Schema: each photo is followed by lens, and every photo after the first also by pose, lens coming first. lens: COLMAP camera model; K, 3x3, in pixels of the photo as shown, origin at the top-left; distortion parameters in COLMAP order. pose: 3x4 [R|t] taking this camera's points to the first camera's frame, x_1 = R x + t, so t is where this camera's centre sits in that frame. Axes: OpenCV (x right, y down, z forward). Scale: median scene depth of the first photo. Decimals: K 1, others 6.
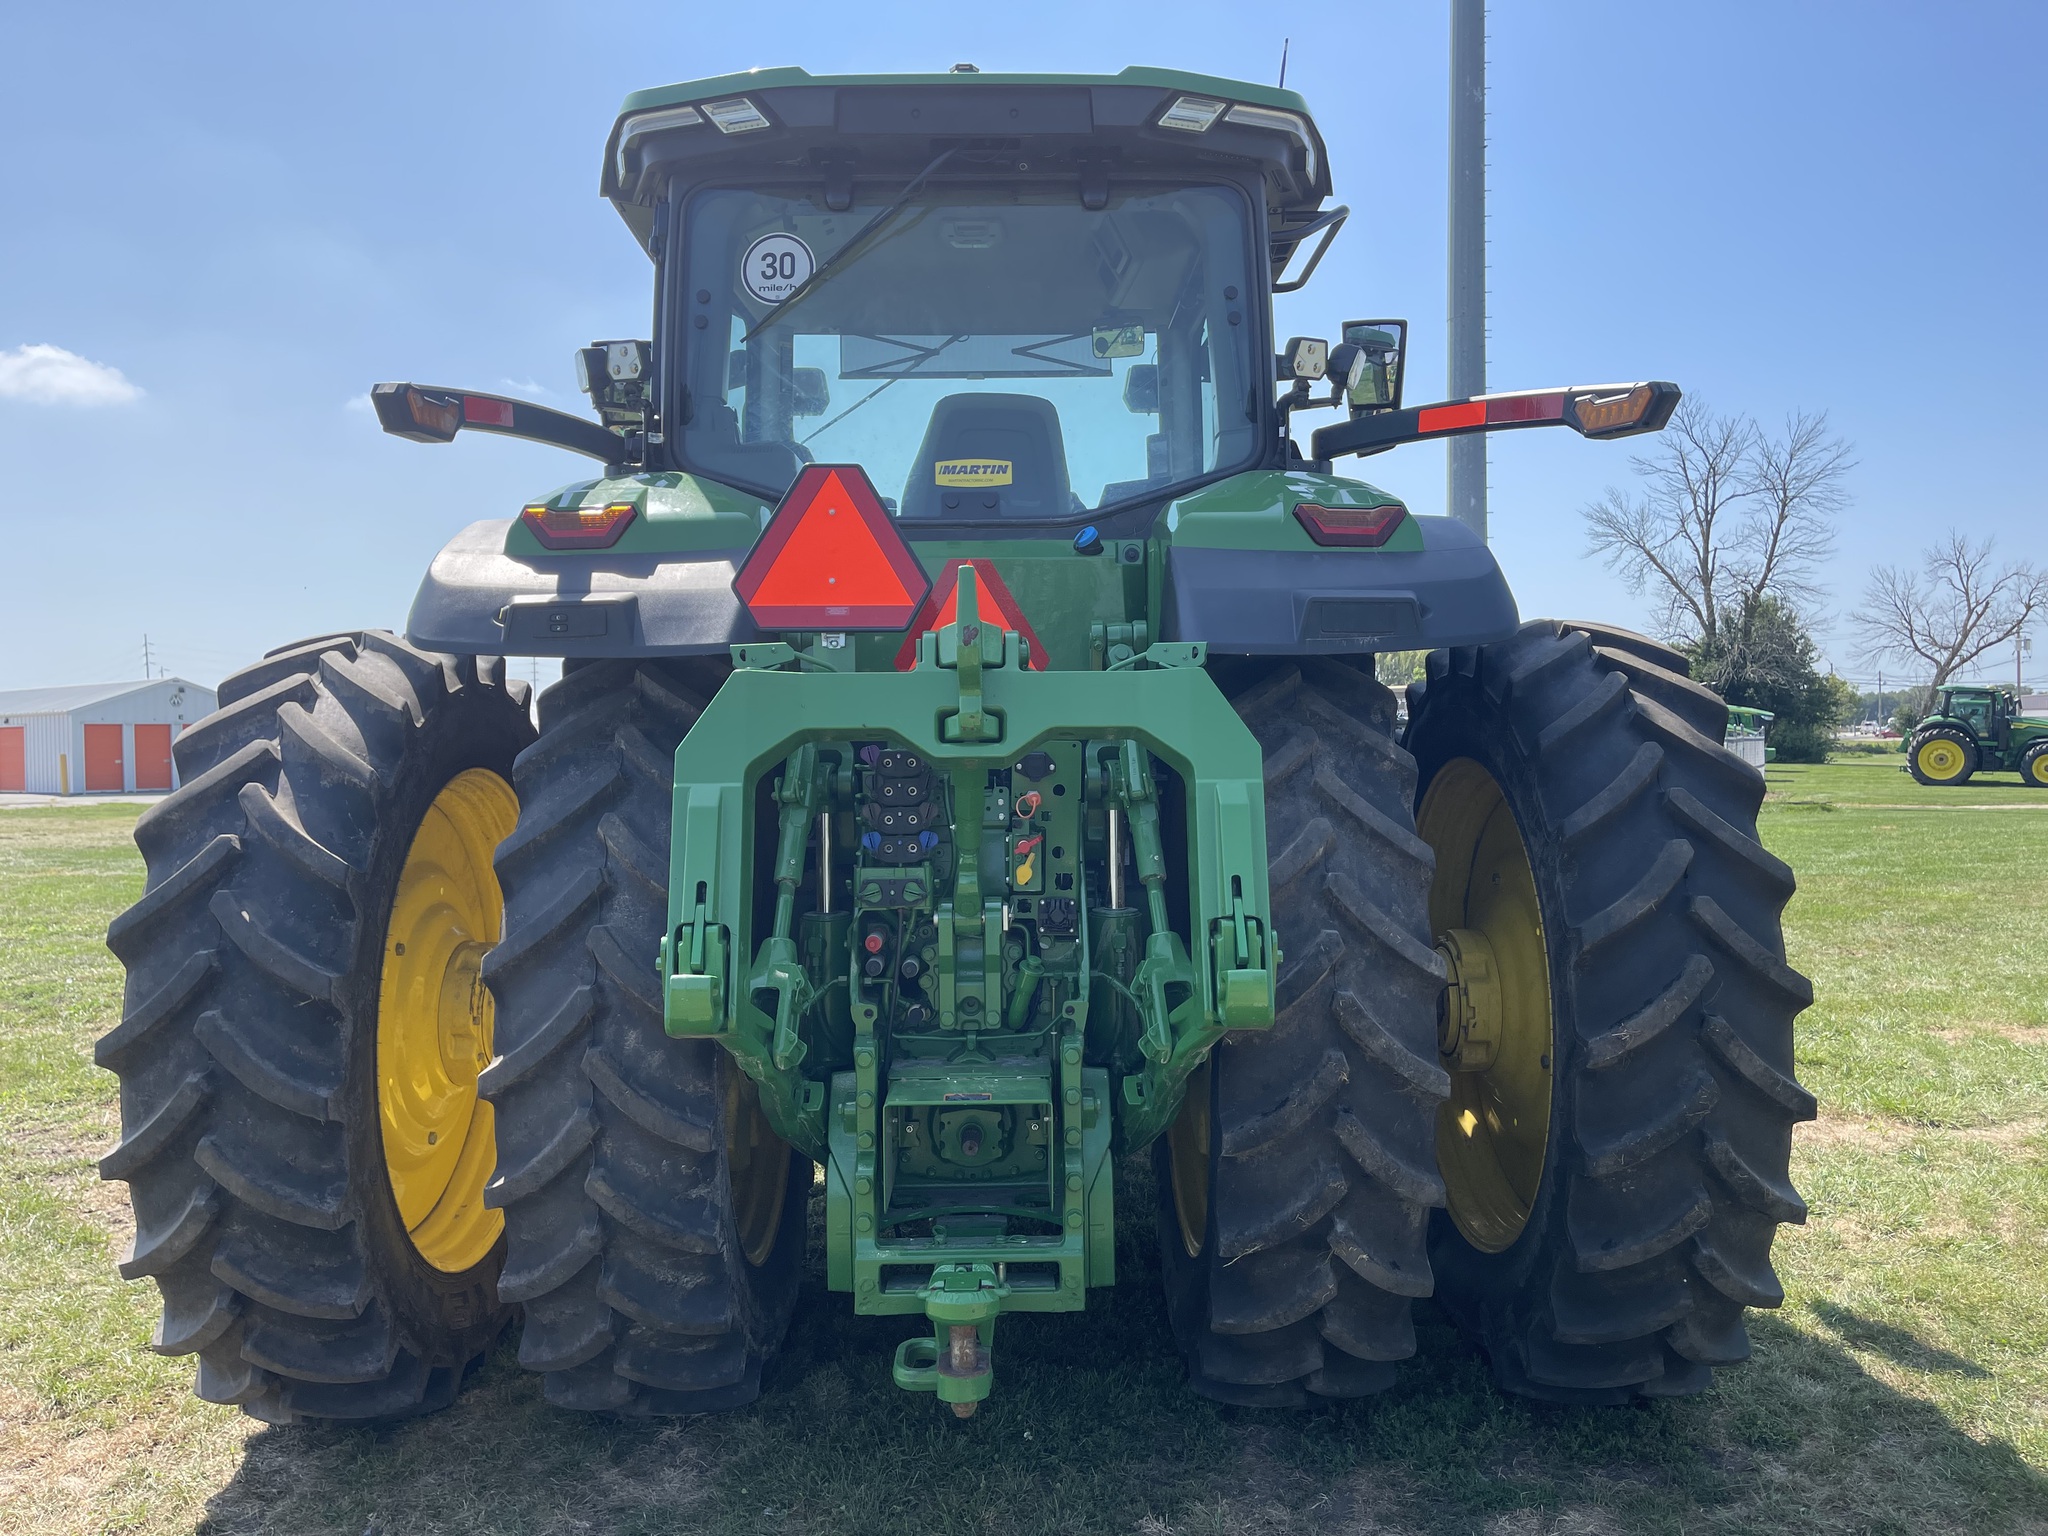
lens RADIAL K [[1563.1, 0, 1034.2], [0, 1563.1, 769.6], [0, 0, 1]] dist [0.077139, -0.113555]
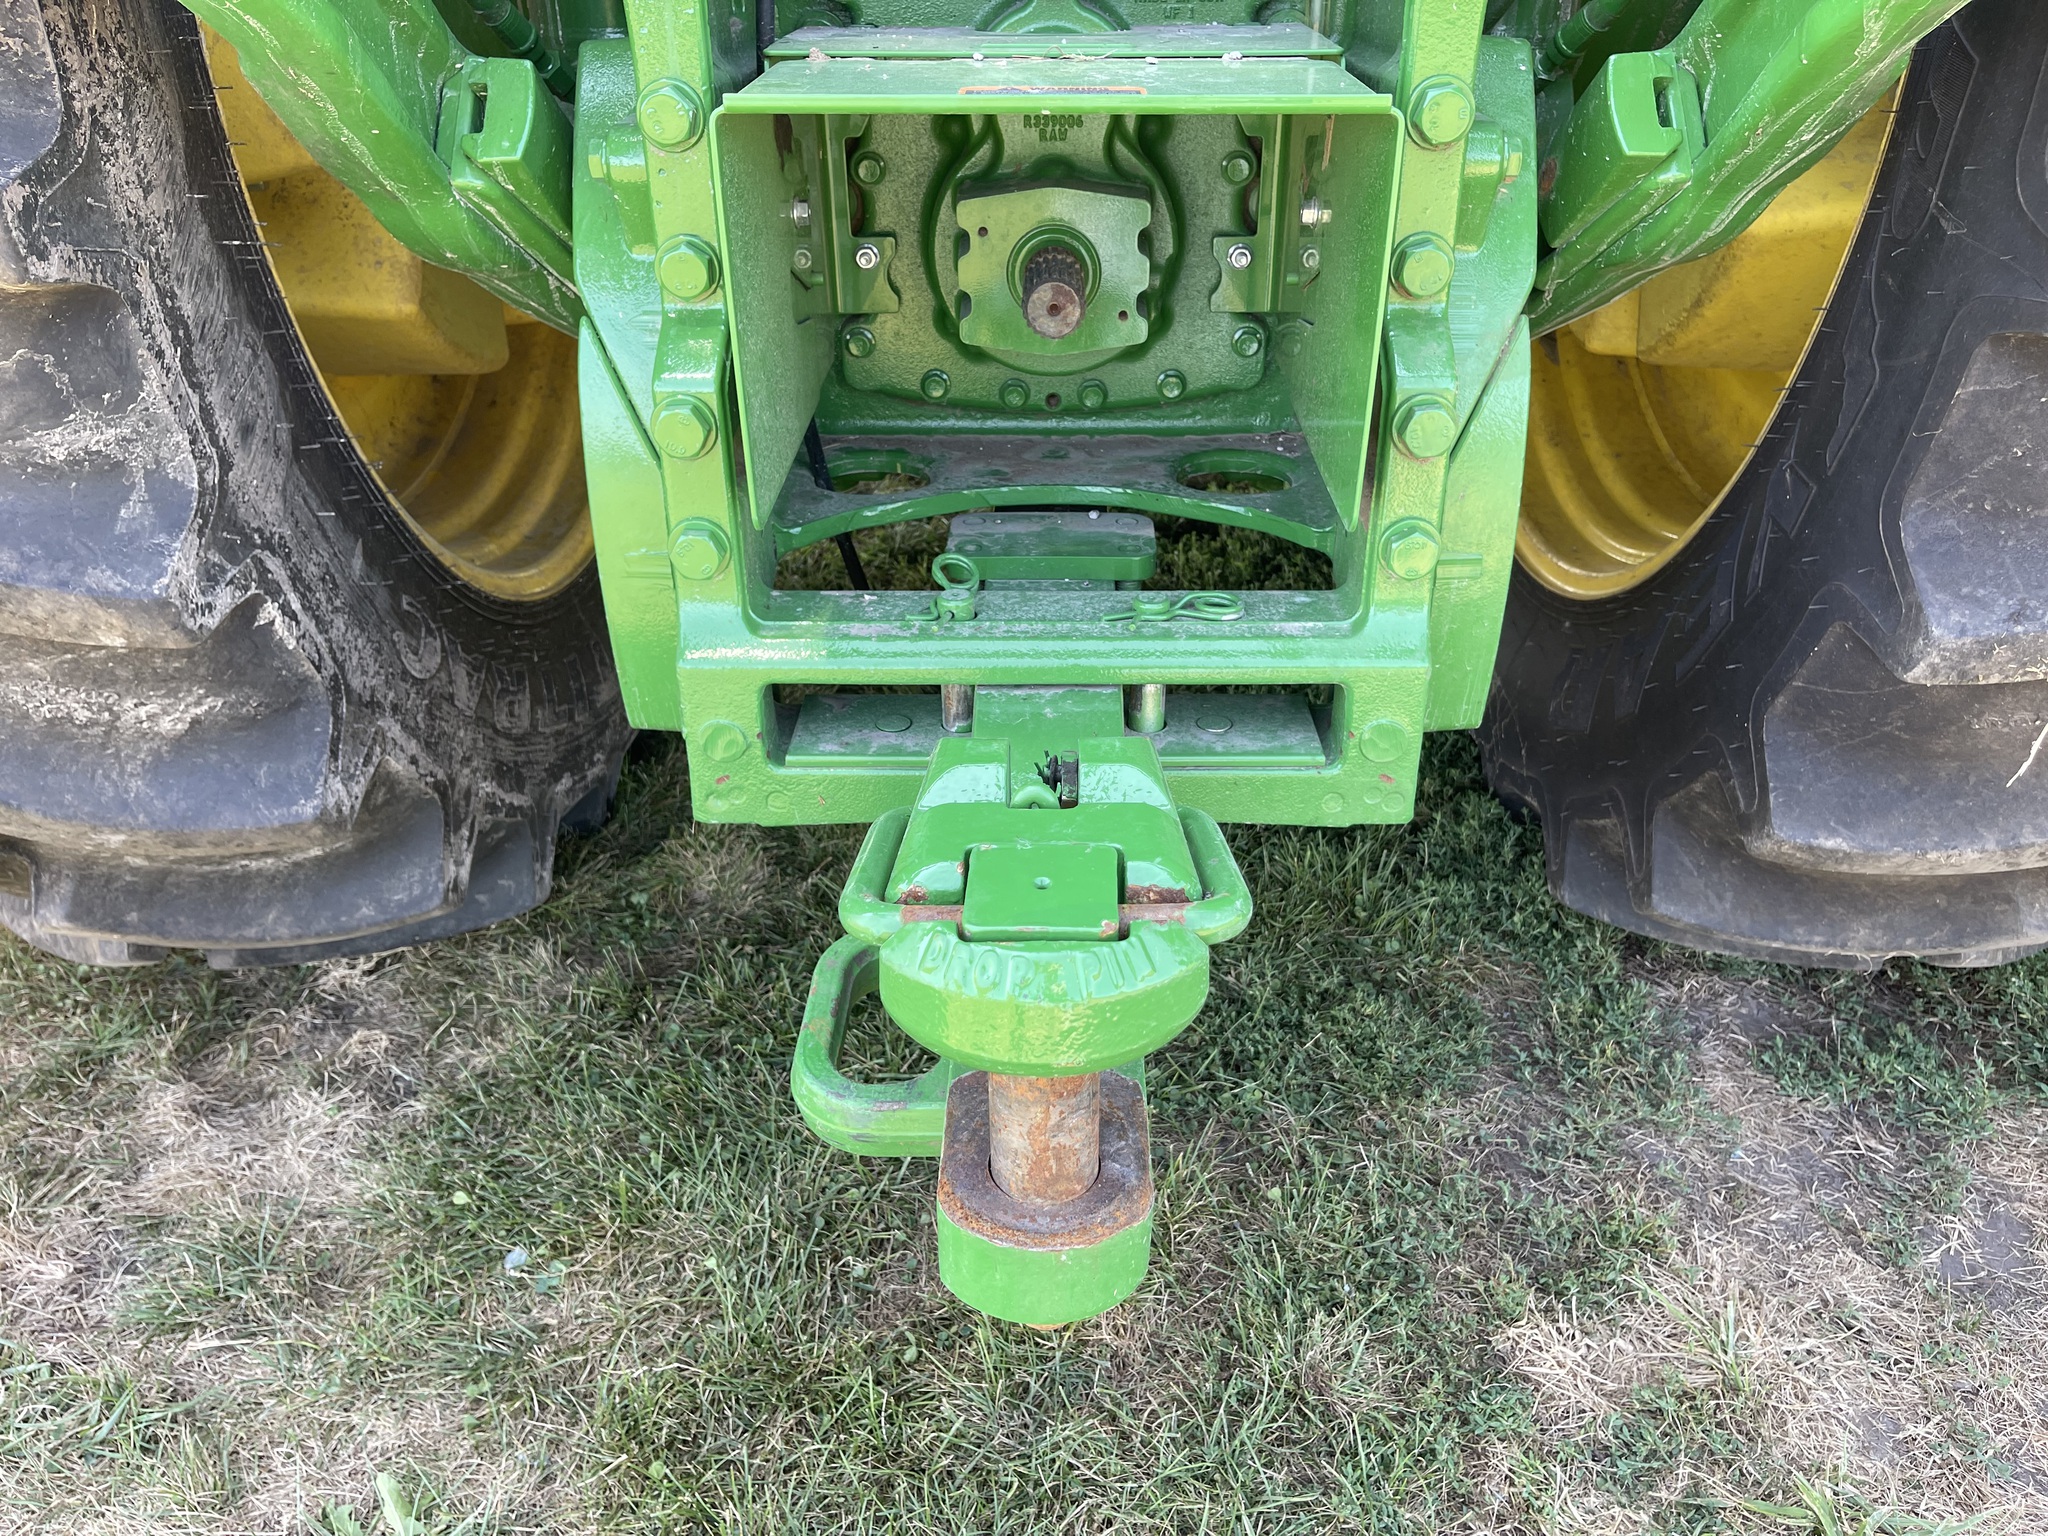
lens RADIAL K [[1615.2, 0, 1024.0], [0, 1615.2, 768.0], [0, 0, 1]] dist [0.080831, -0.136788]
pose [[0.999412, 0.018908, -0.028594, -0.035812], [-0.003682, 0.888519, 0.458825, 0.176086], [0.034082, -0.458450, 0.888066, 0.681067]]
